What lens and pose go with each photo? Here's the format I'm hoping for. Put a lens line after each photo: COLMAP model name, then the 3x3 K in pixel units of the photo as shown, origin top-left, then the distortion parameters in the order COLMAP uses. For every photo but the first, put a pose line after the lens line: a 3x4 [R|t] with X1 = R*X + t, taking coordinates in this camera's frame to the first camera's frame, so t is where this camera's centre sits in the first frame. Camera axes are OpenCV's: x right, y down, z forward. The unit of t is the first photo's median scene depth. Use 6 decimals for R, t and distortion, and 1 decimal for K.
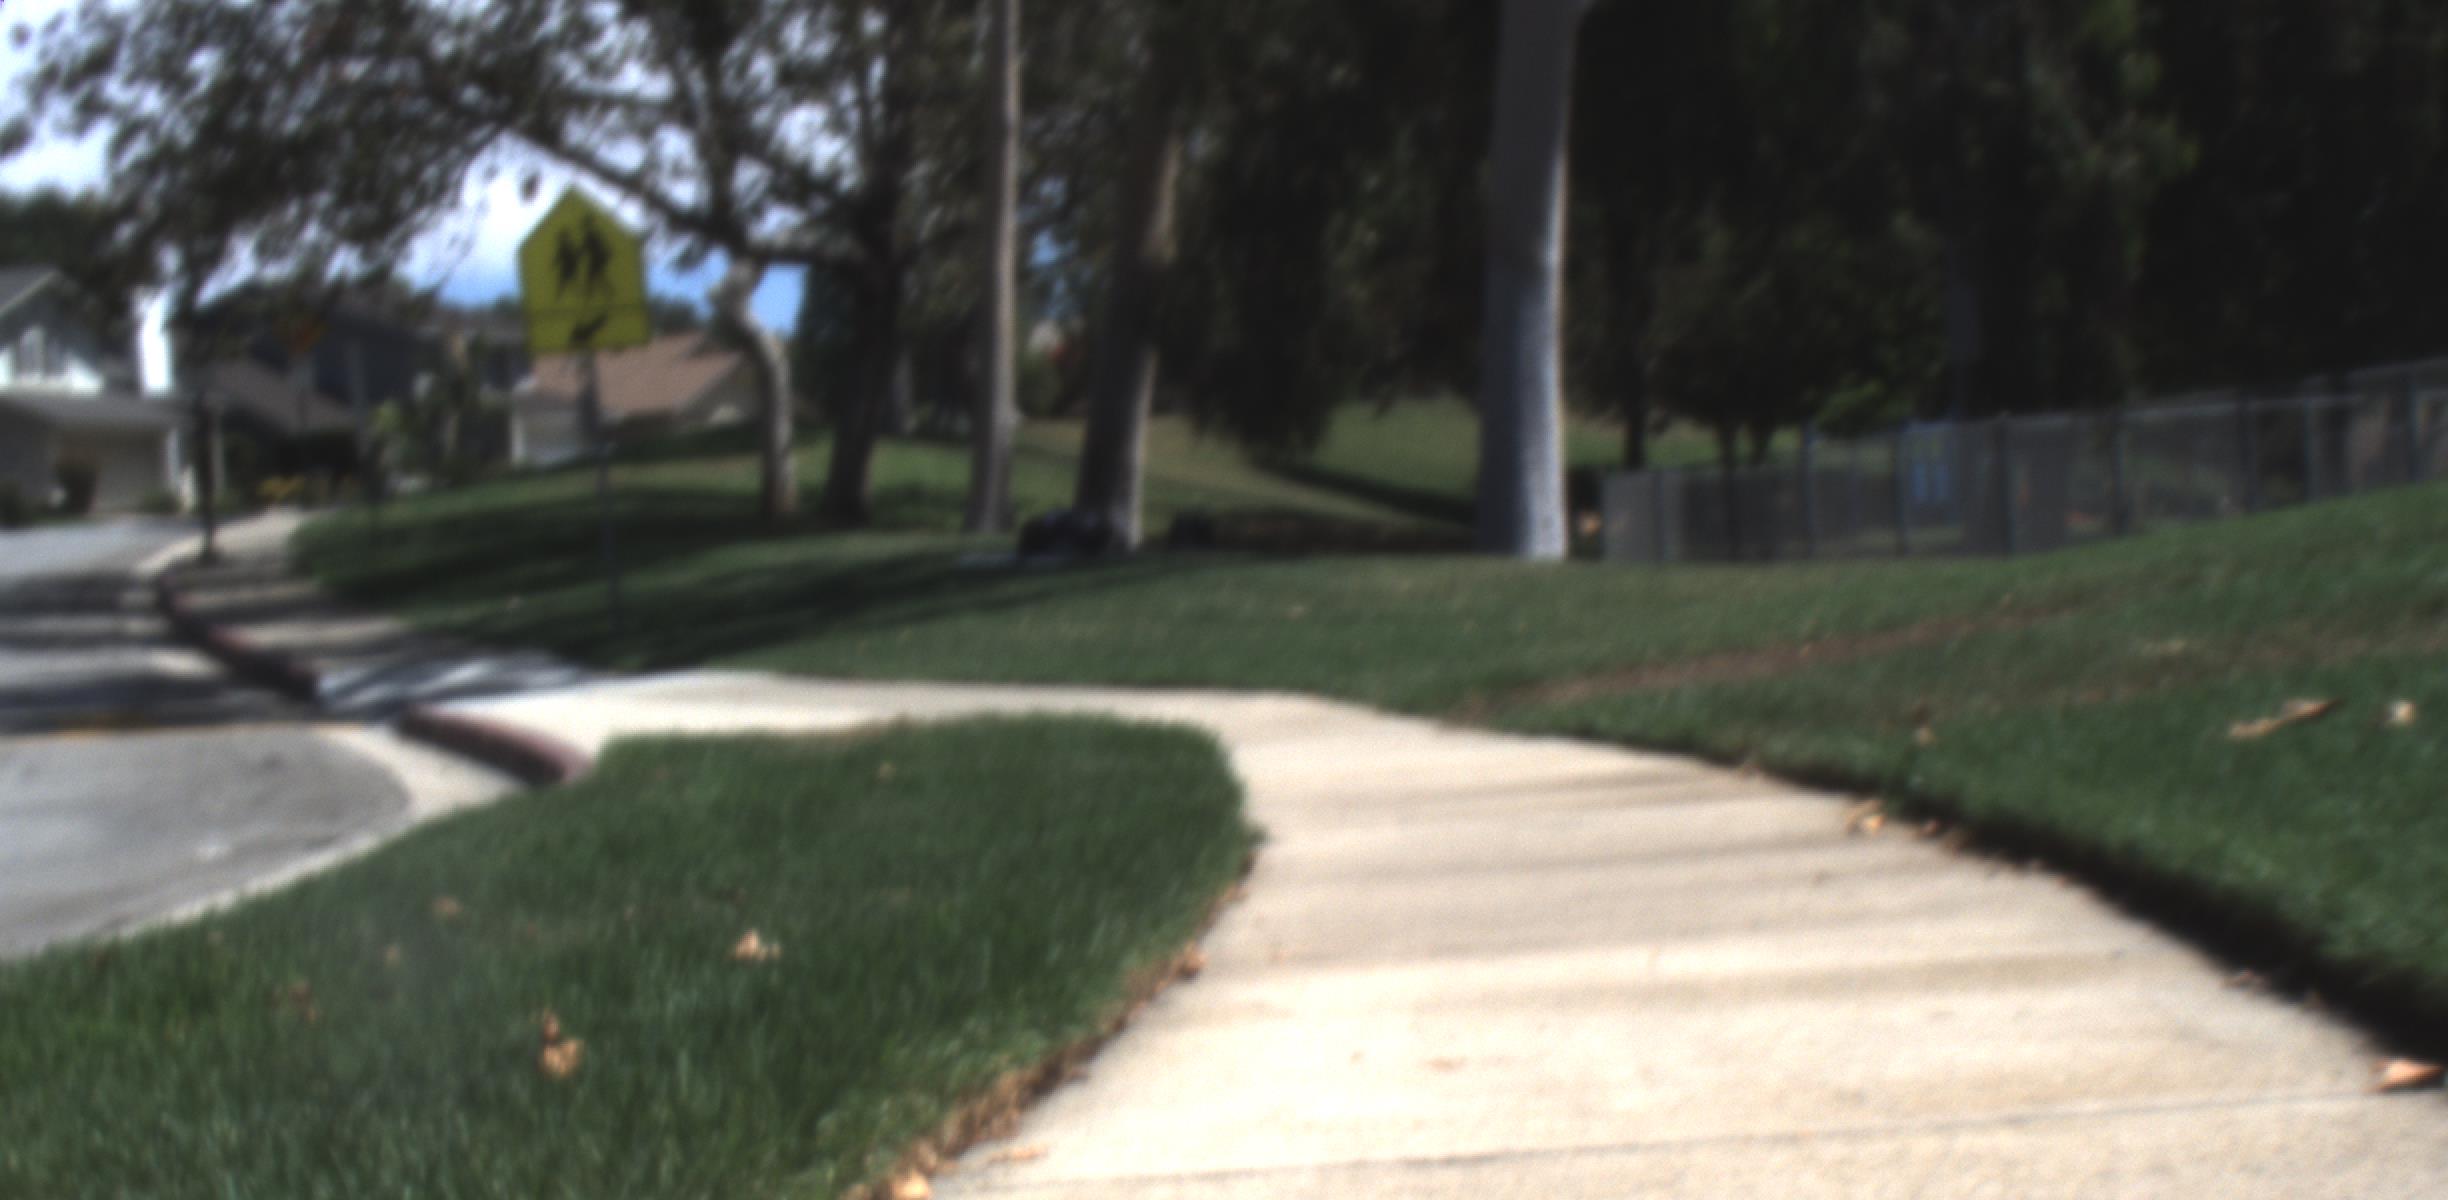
lens RADIAL K [[5133.1, 0, 1239.1], [0, 5133.1, 609.8], [0, 0, 1]] dist [-0.078026, 0.000000]
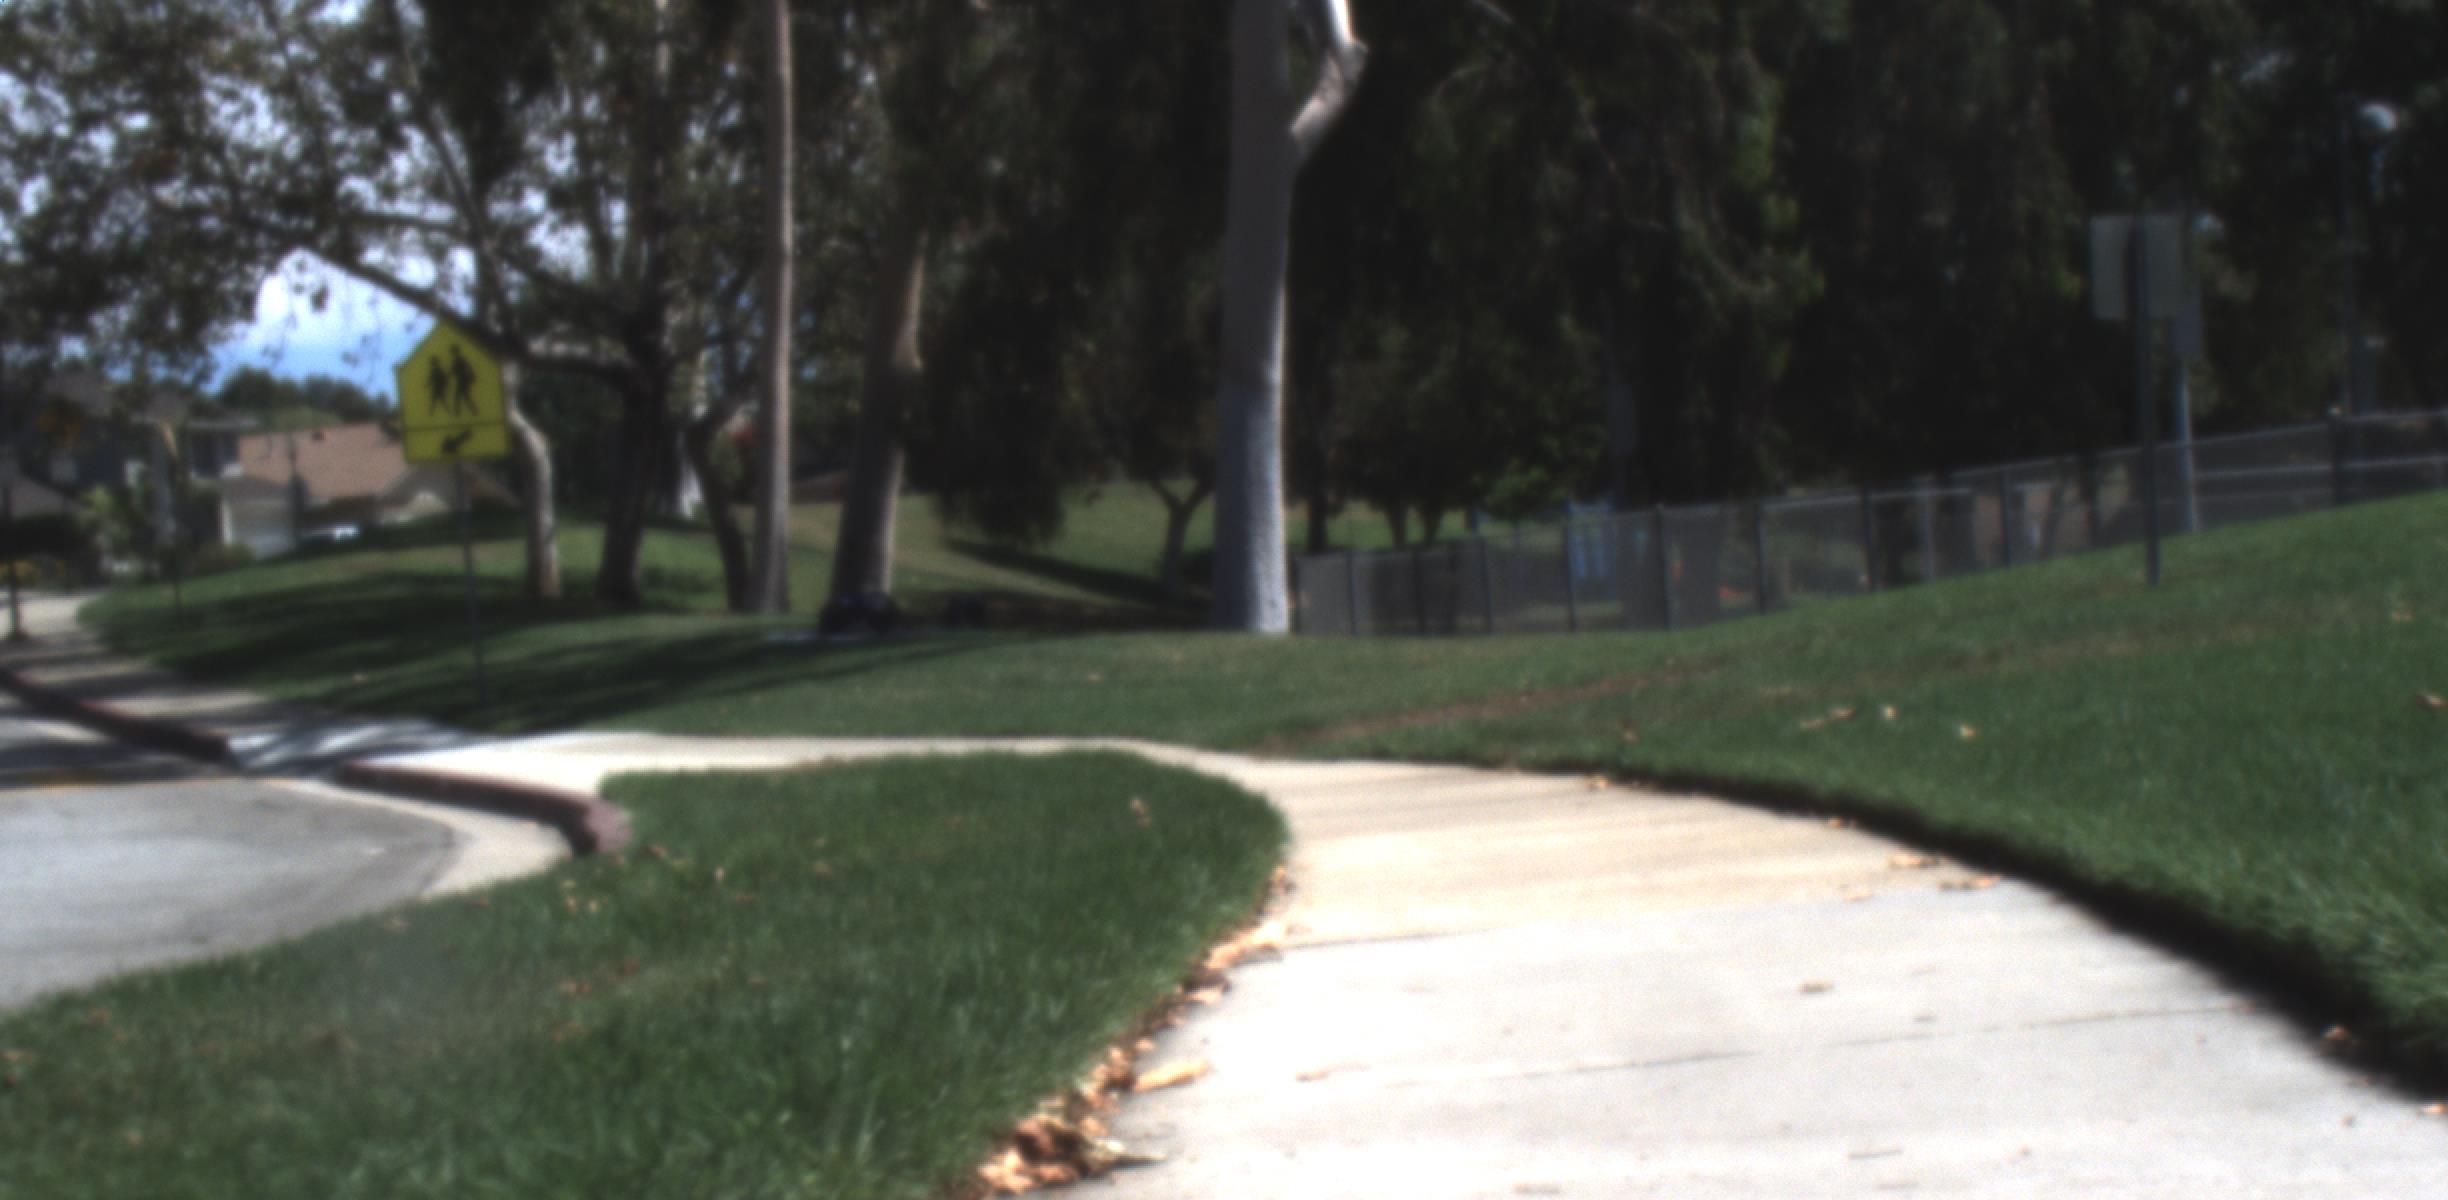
lens RADIAL K [[5133.1, 0, 1212.8], [0, 5133.1, 614.1], [0, 0, 1]] dist [-0.078026, 0.000000]
pose [[0.998077, -0.005475, 0.061747, -0.019686], [0.006332, 0.999886, -0.013682, 0.001131], [-0.061665, 0.014047, 0.997998, -0.124779]]
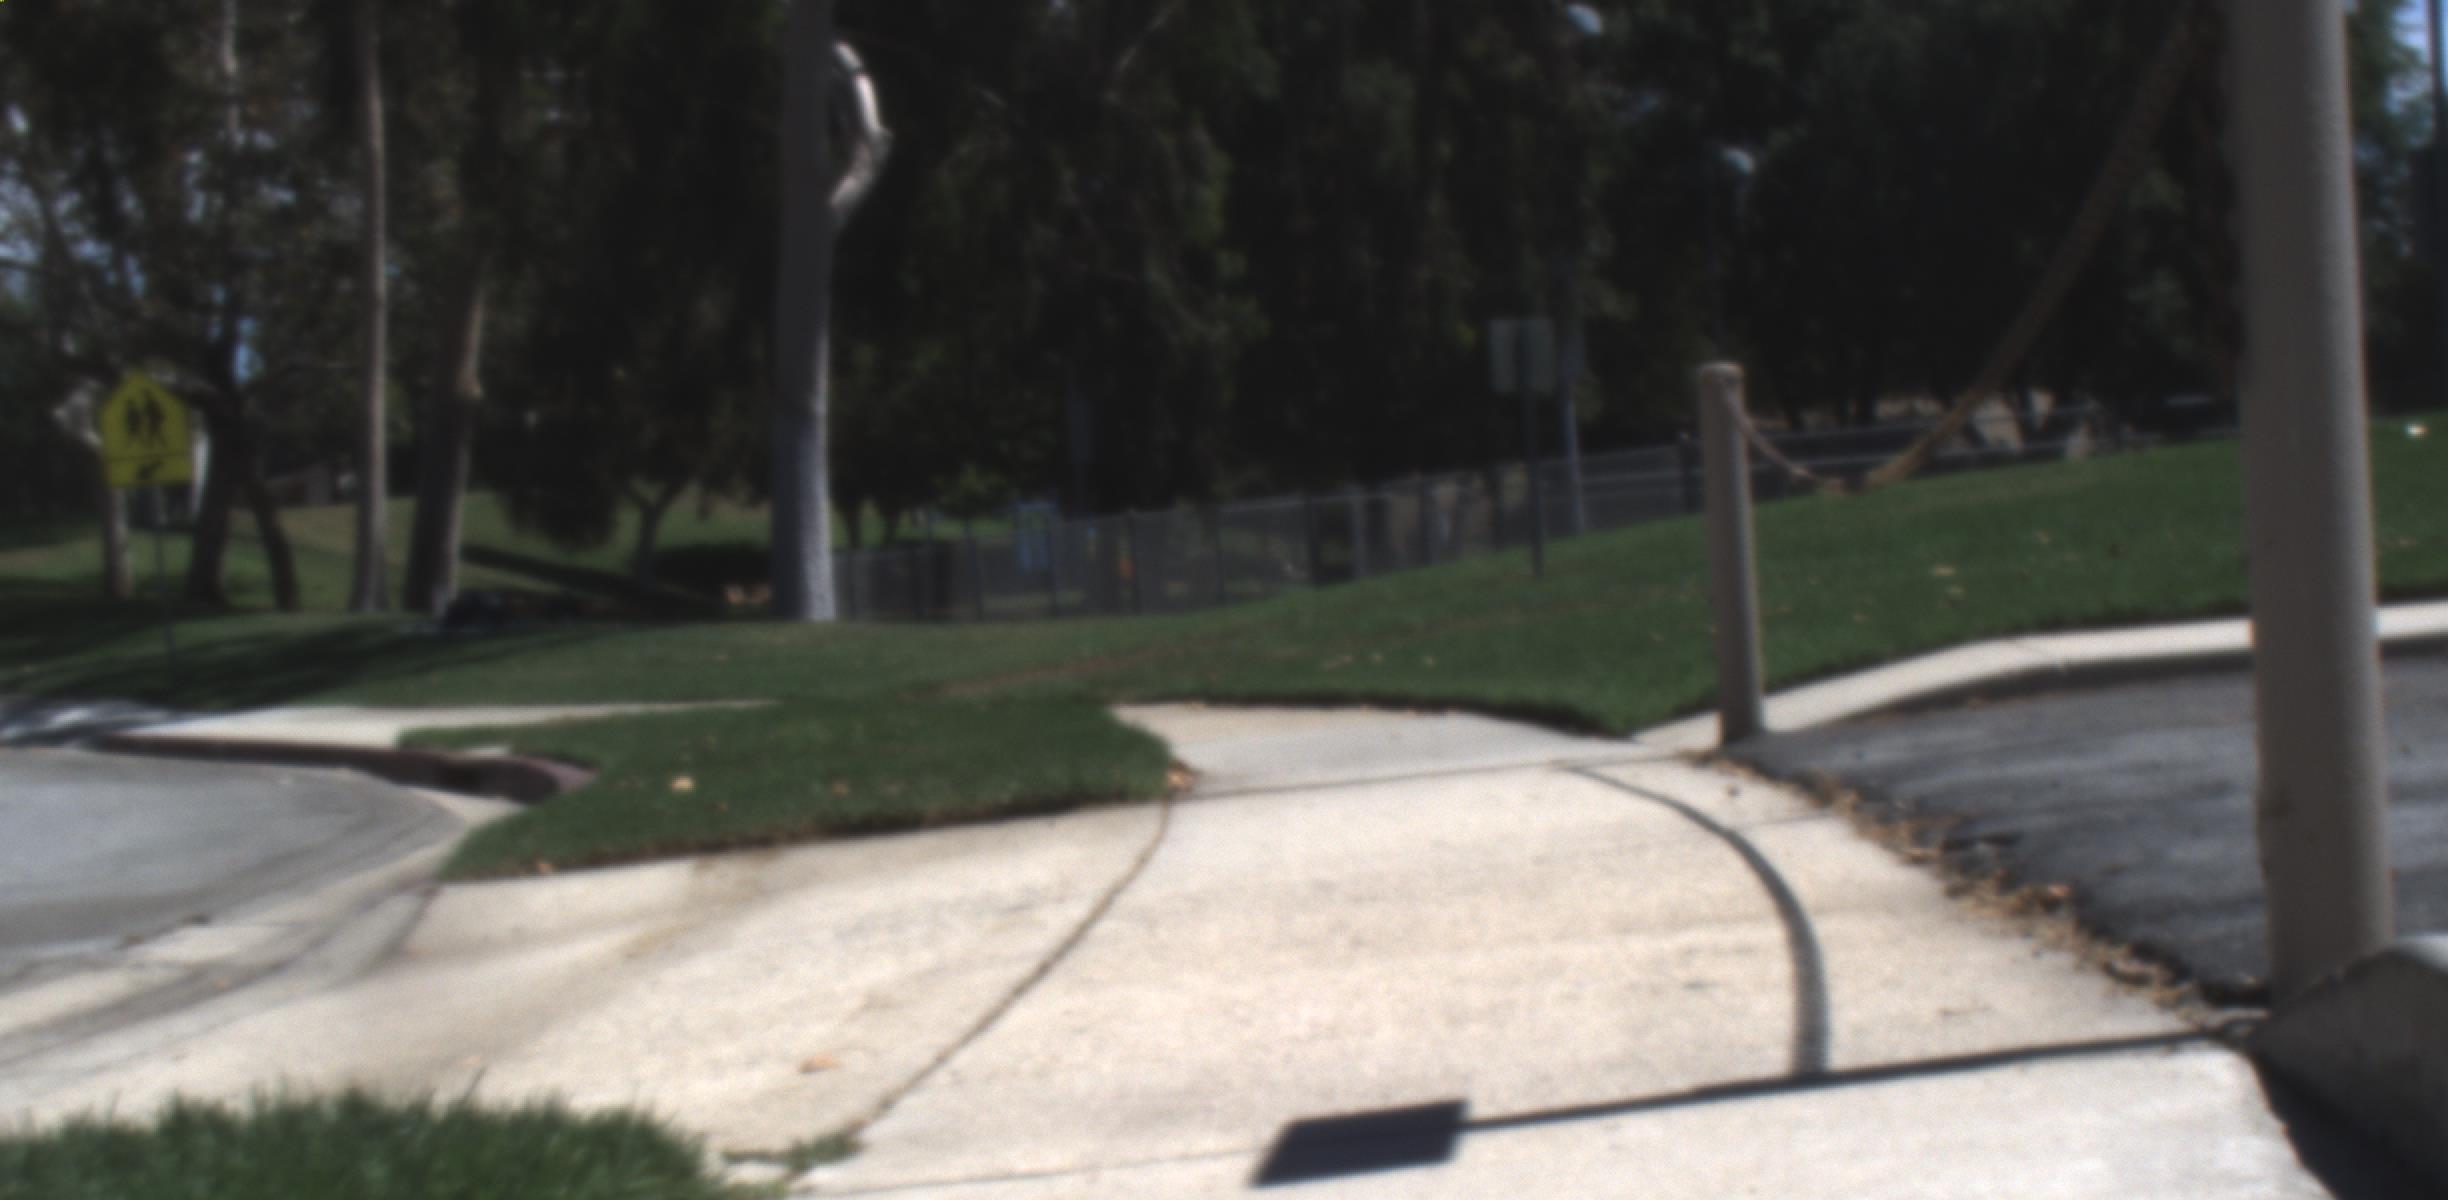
lens RADIAL K [[5133.1, 0, 1230.5], [0, 5133.1, 592.6], [0, 0, 1]] dist [-0.078026, 0.000000]
pose [[0.983530, -0.015834, 0.180051, -0.063479], [0.018739, 0.999720, -0.014440, 0.003403], [-0.179772, 0.017576, 0.983551, -0.309182]]
